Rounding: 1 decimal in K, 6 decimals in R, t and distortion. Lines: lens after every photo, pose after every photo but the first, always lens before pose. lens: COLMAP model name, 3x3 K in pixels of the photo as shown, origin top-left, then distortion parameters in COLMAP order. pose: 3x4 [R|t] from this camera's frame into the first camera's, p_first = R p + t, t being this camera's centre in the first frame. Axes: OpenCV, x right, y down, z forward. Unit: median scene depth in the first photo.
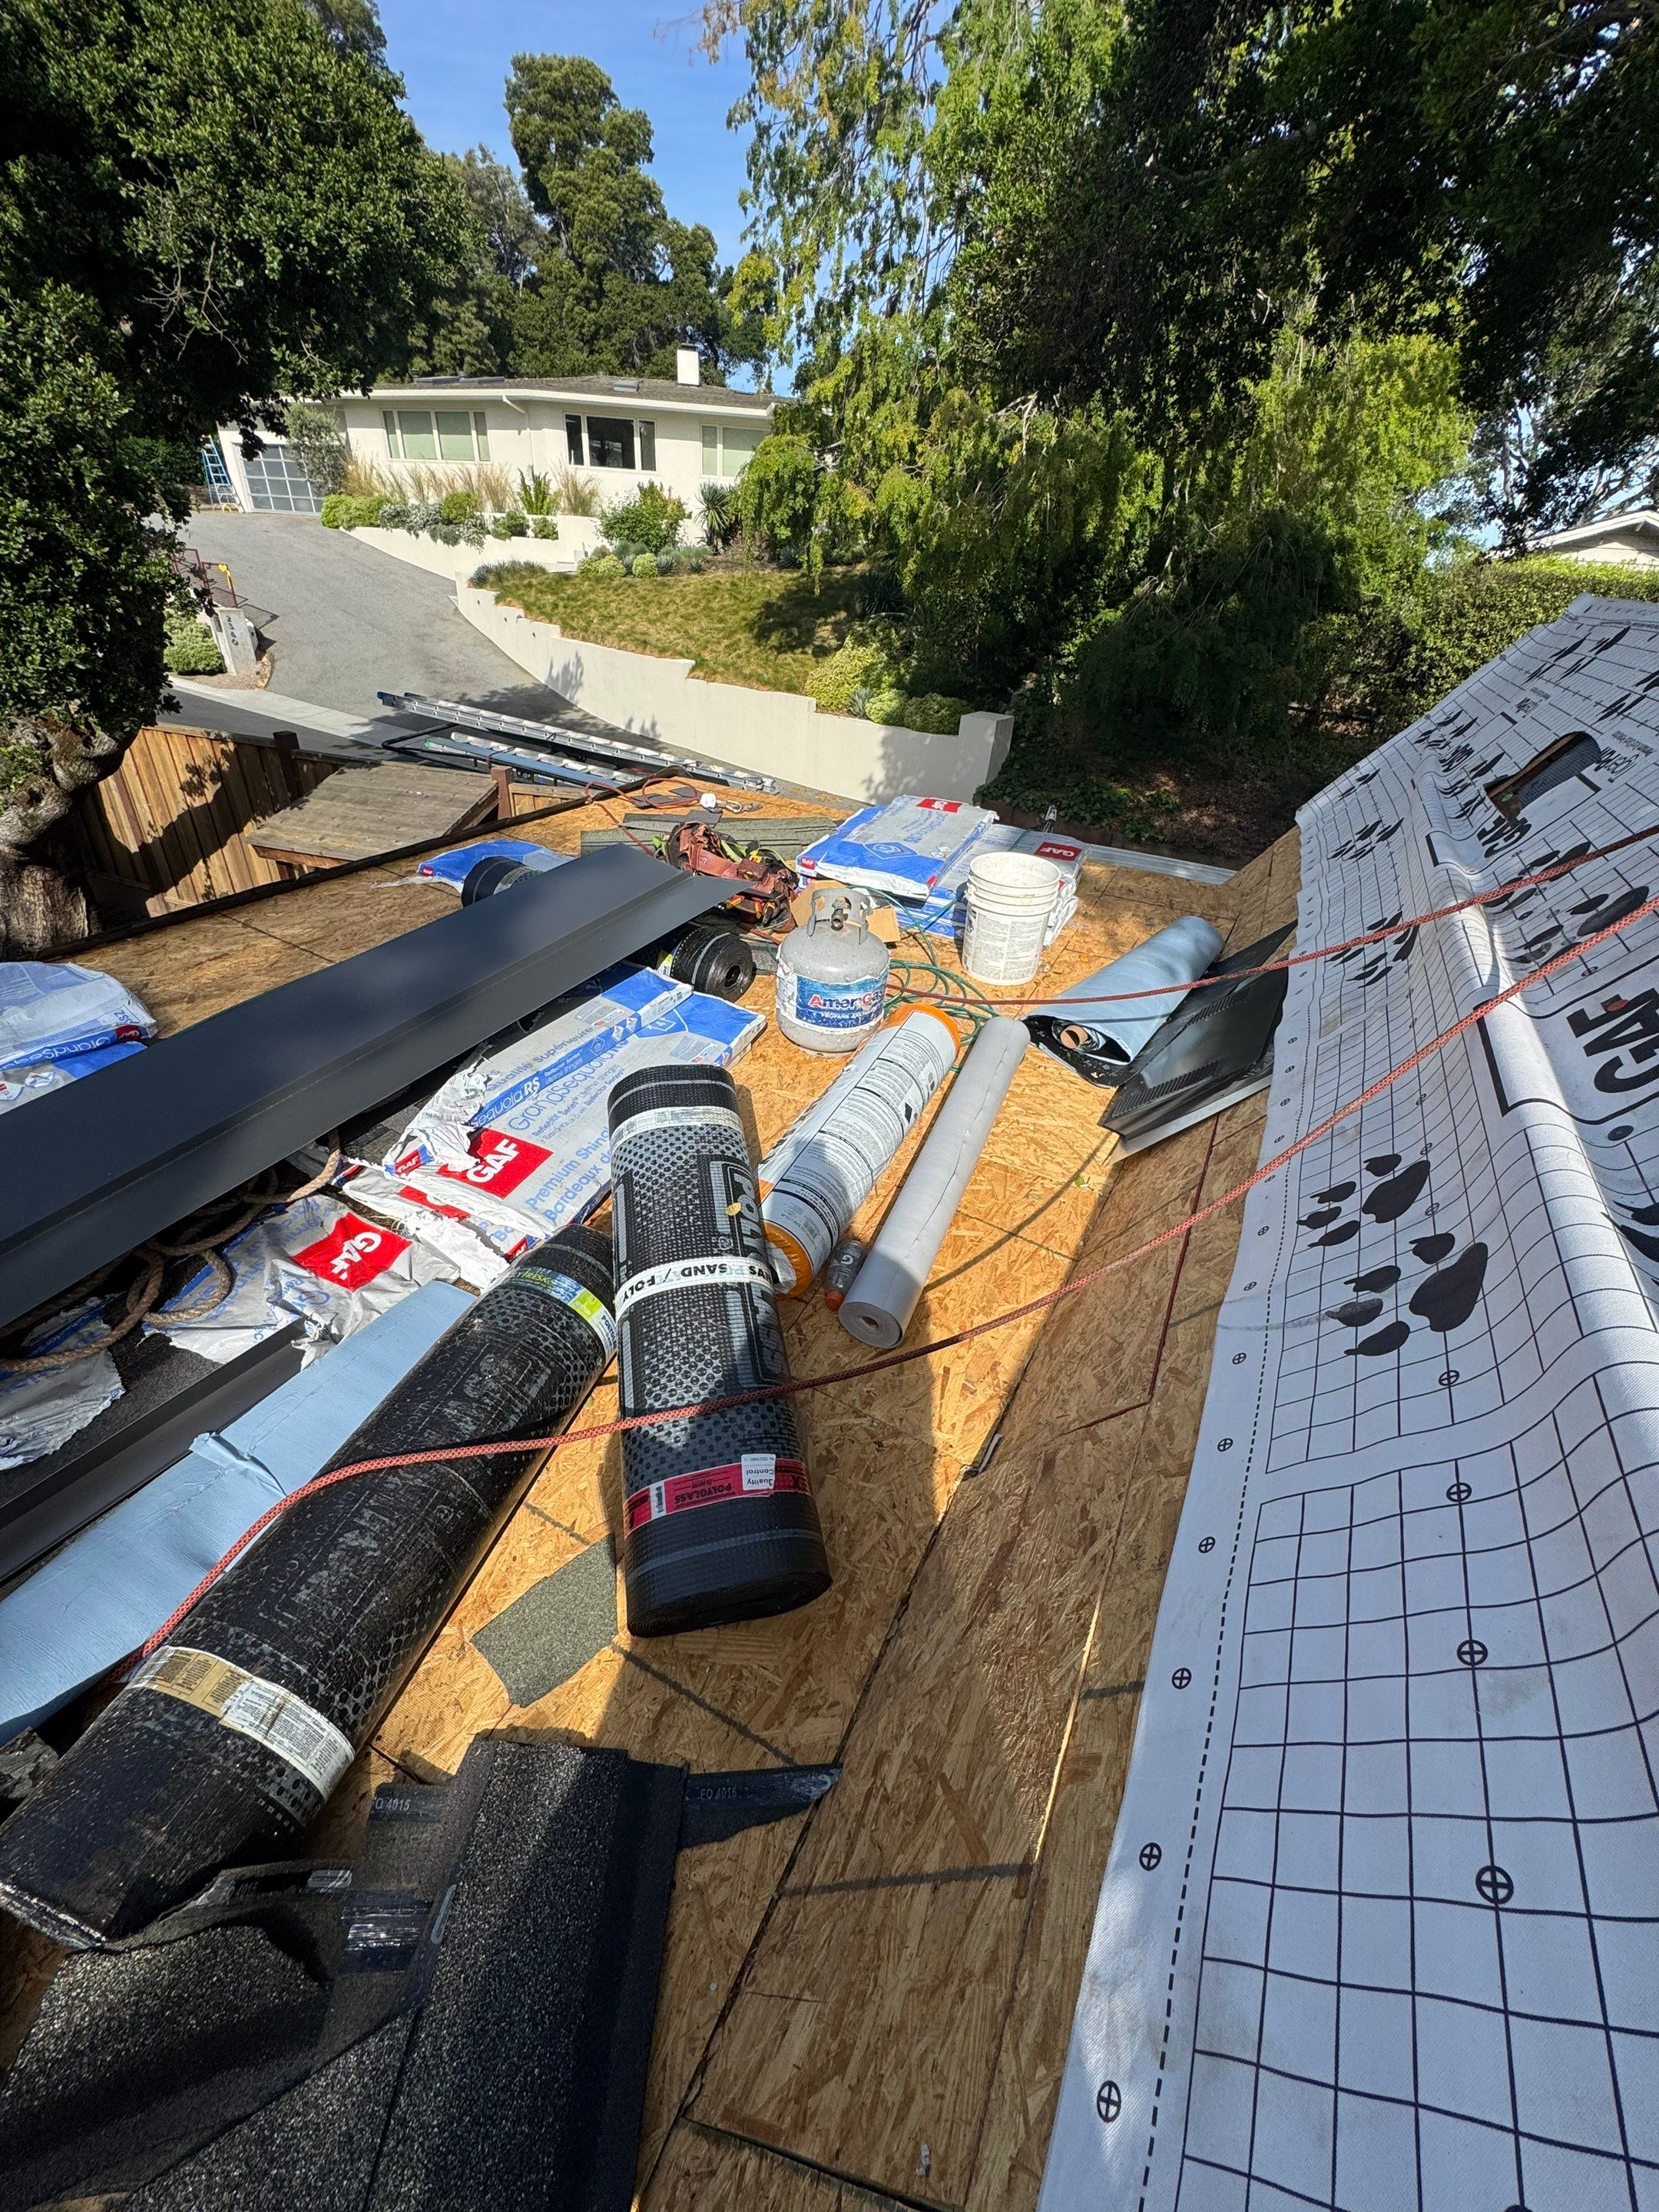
lens RADIAL K [[869.9, 0, 829.5], [0, 869.9, 1106.0], [0, 0, 1]] dist [-0.002687, -0.000152]
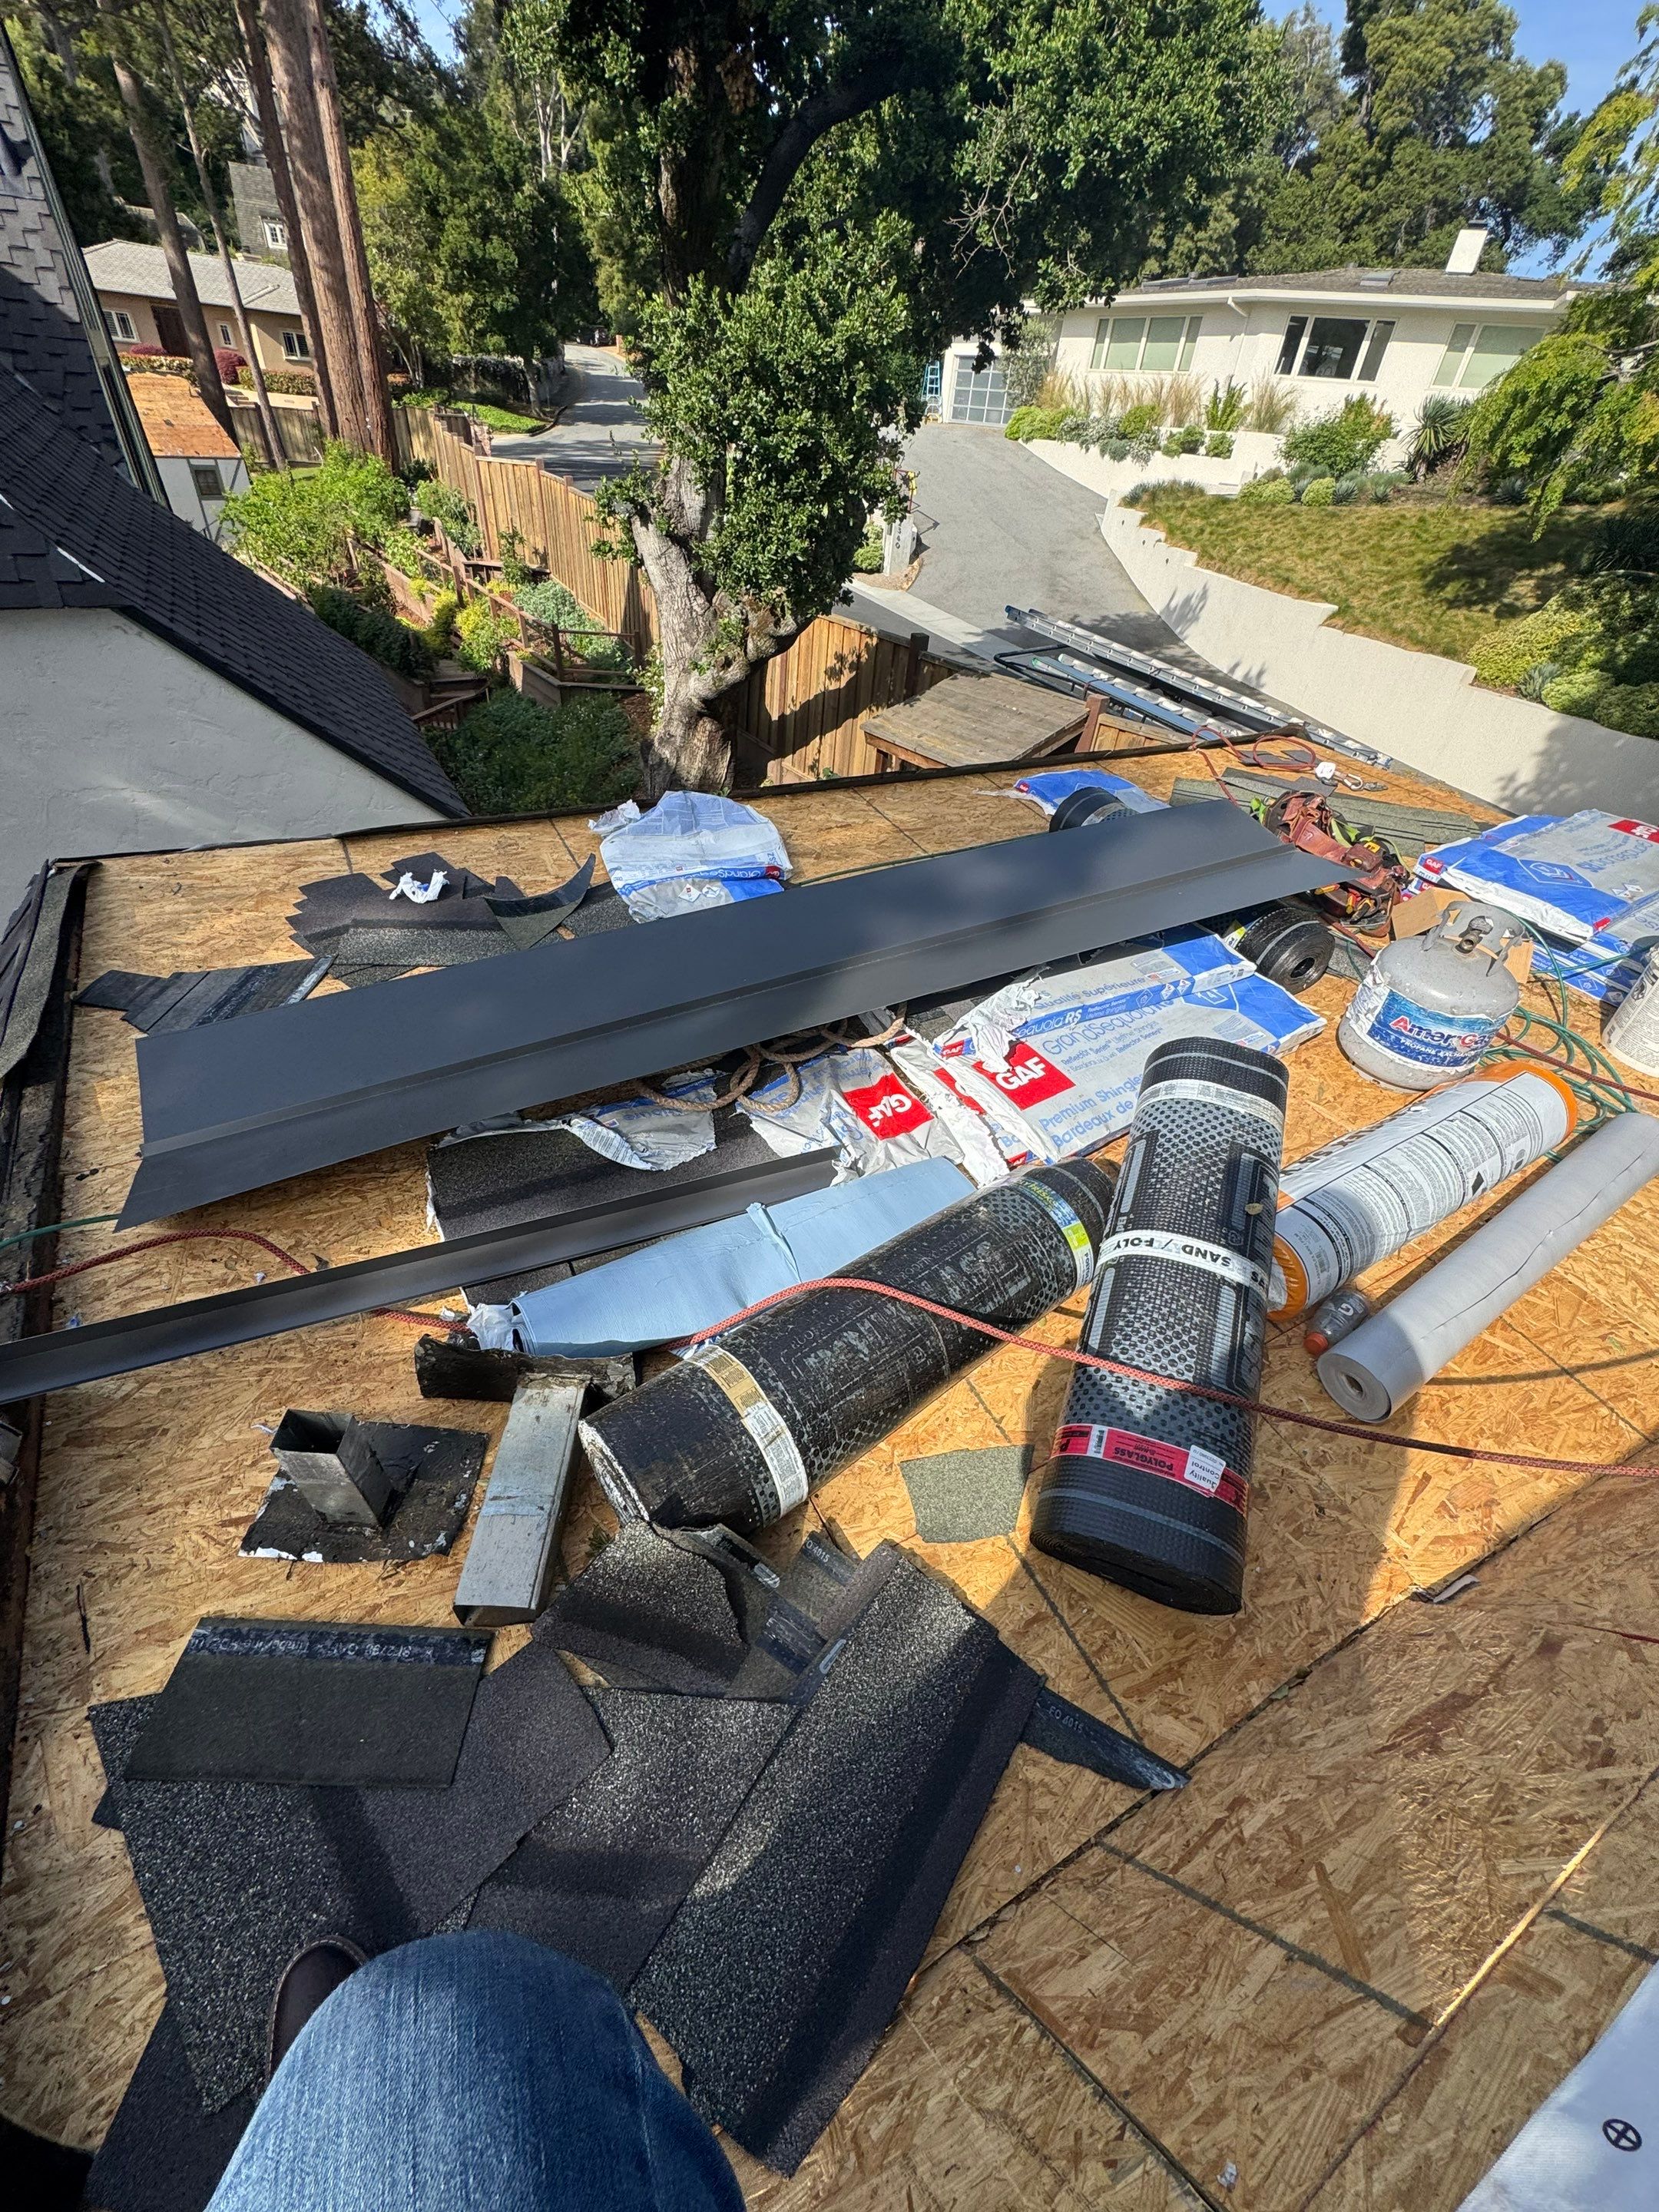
lens RADIAL K [[869.4, 0, 785.1], [0, 869.4, 1098.2], [0, 0, 1]] dist [-0.002575, 0.000138]
pose [[0.827163, 0.354646, -0.435921, -0.119219], [-0.326421, 0.934648, 0.141002, 0.028593], [0.457438, 0.025662, 0.888871, -0.058923]]
